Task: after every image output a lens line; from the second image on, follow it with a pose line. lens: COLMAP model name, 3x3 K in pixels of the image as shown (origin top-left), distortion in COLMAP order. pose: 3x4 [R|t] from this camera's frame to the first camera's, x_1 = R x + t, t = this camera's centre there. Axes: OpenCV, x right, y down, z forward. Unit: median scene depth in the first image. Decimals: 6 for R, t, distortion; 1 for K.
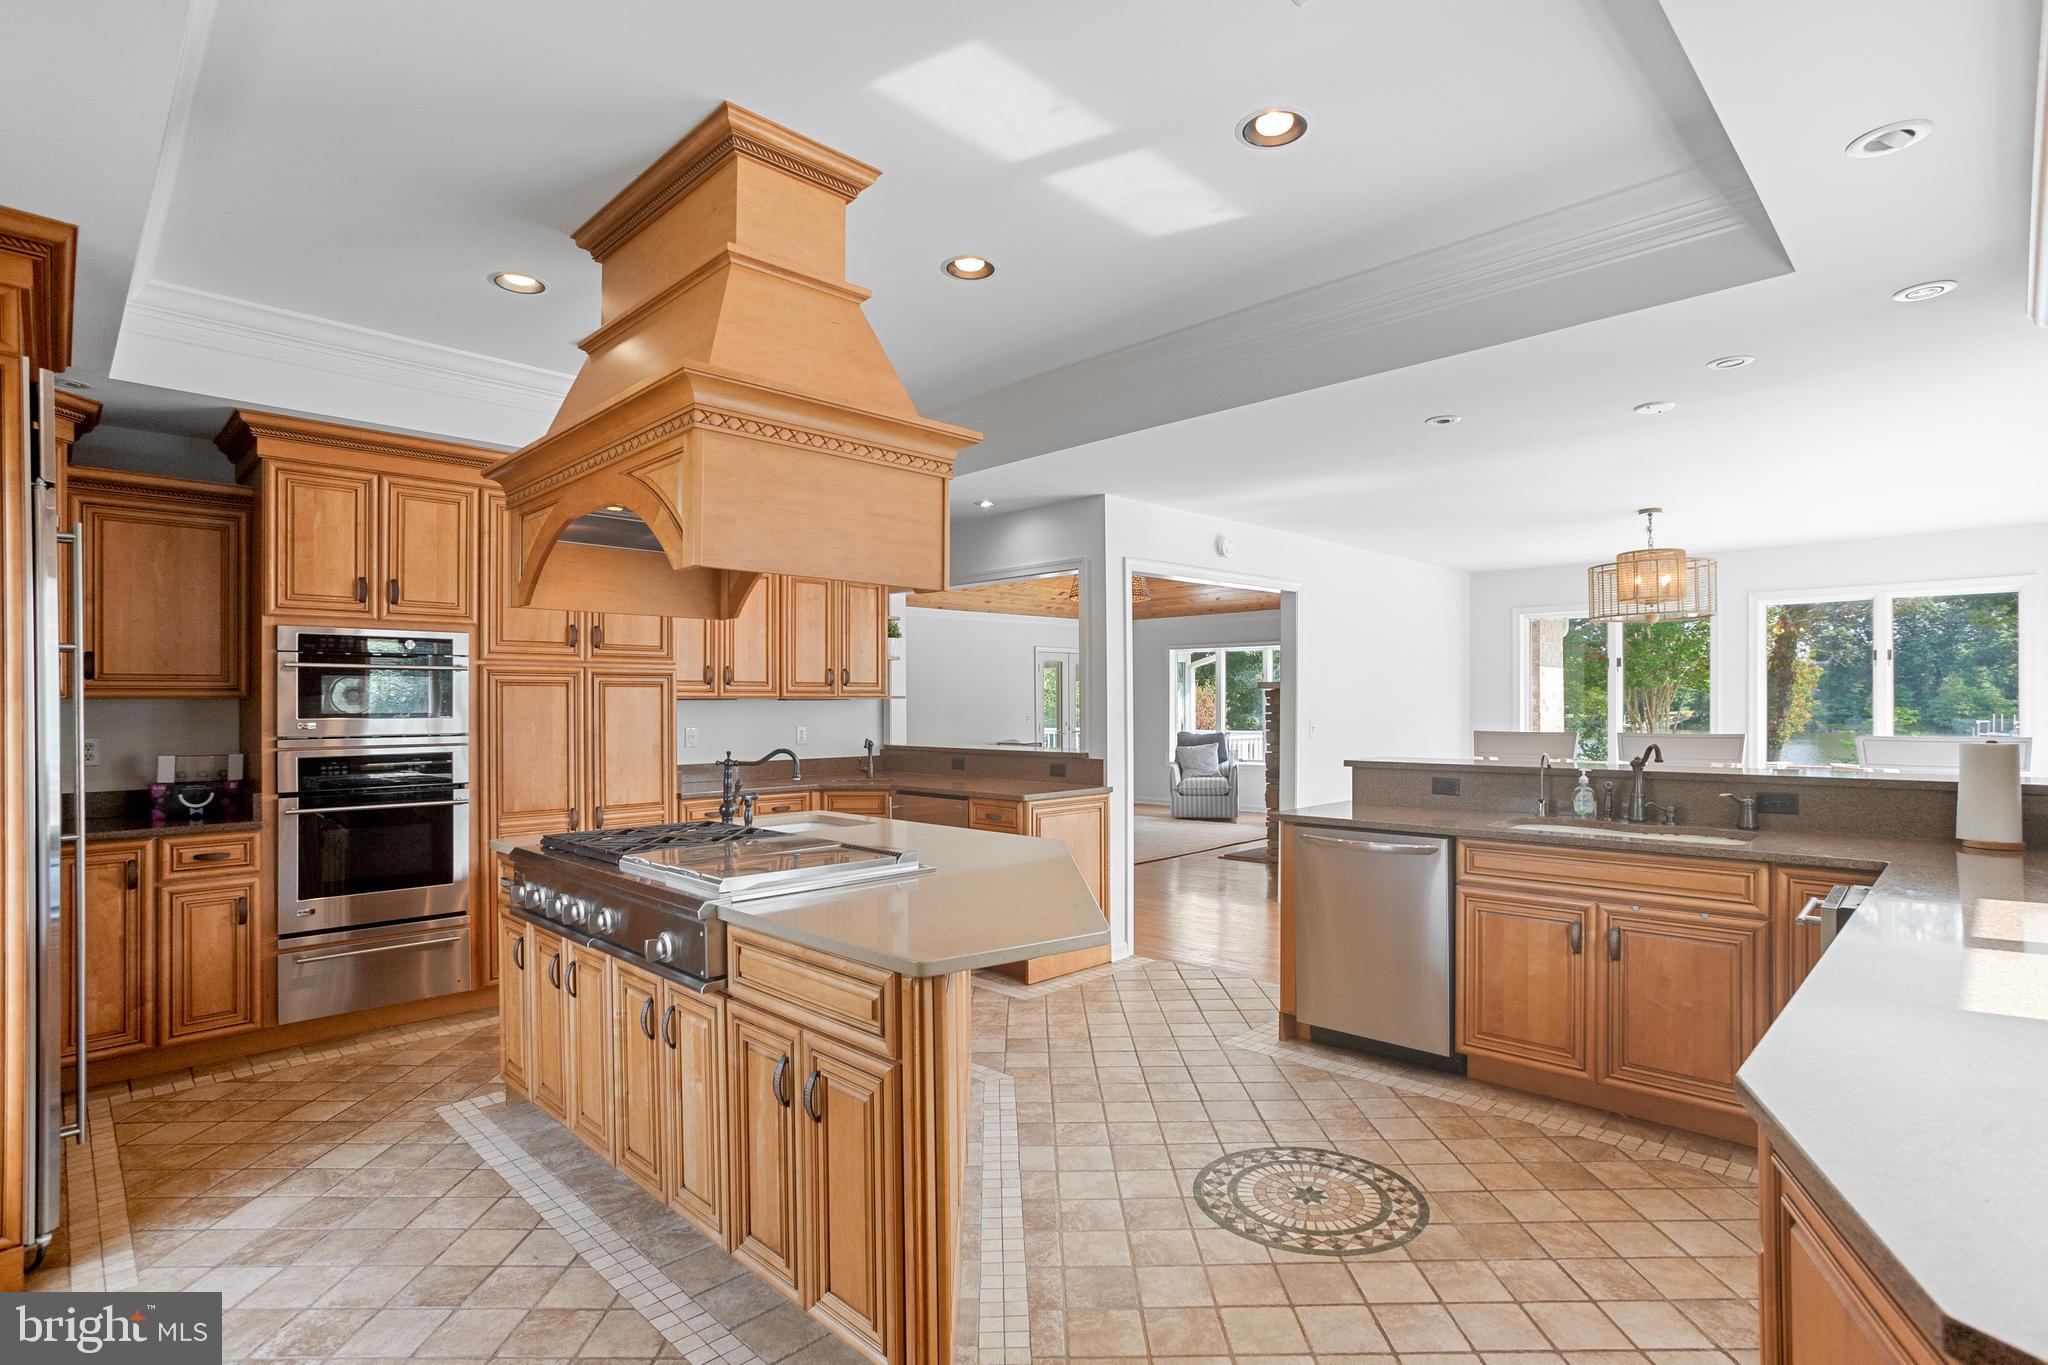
lens RADIAL K [[998.4, 0, 1023.0], [0, 998.4, 713.3], [0, 0, 1]] dist [-0.054441, 0.033440]
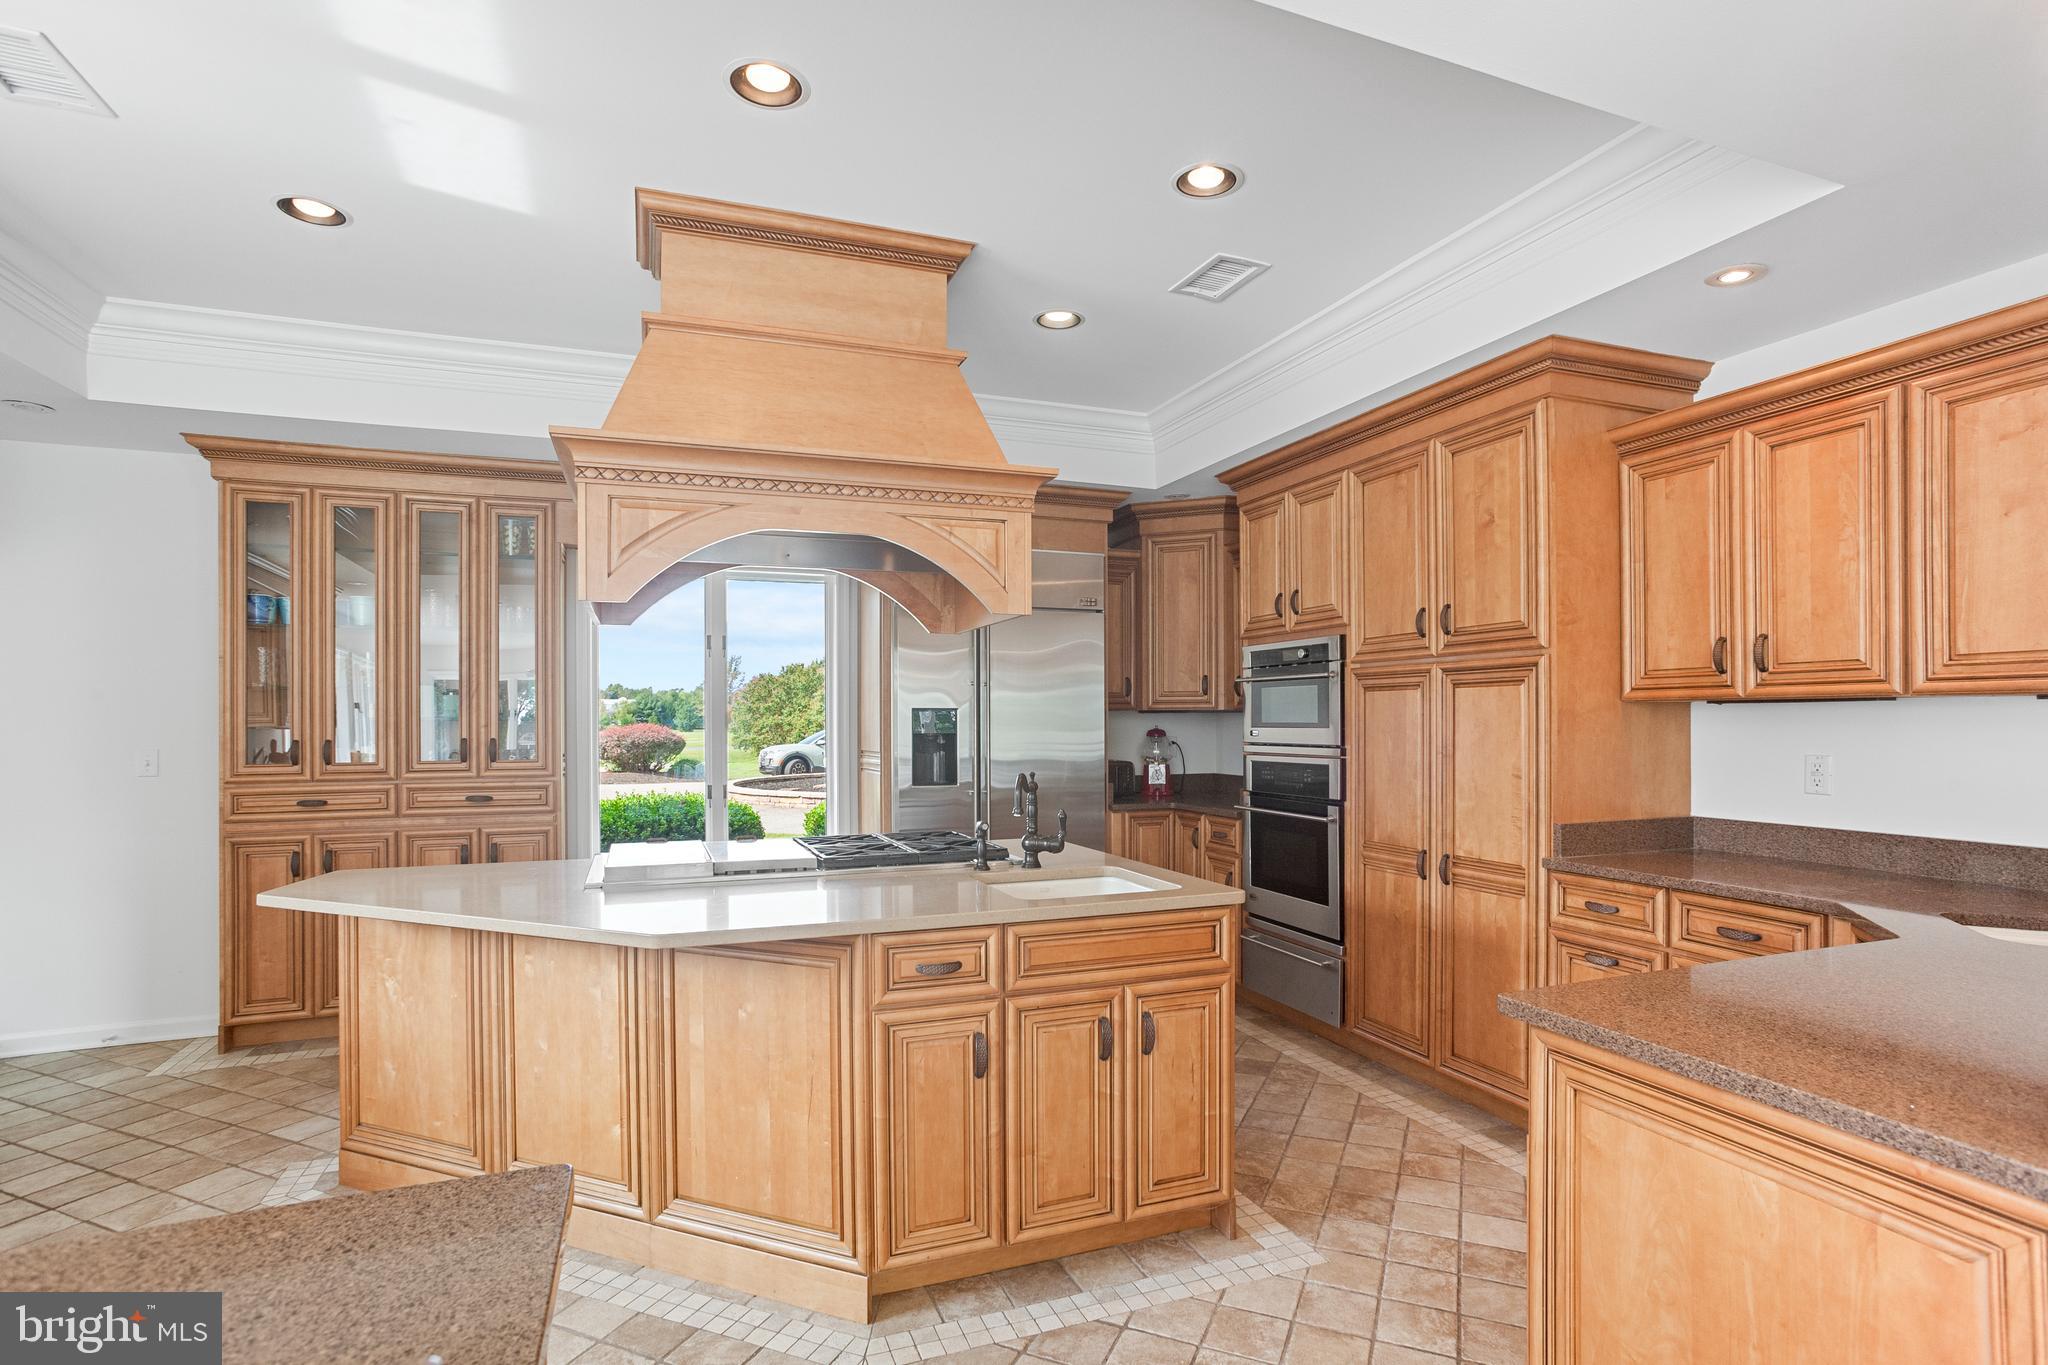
lens RADIAL K [[998.4, 0, 1023.0], [0, 998.4, 713.3], [0, 0, 1]] dist [-0.054441, 0.033440]
pose [[-0.417975, 0.003792, -0.908451, 0.402970], [0.004808, 0.999987, 0.001962, -0.013164], [0.908446, -0.003547, -0.417987, 1.158945]]
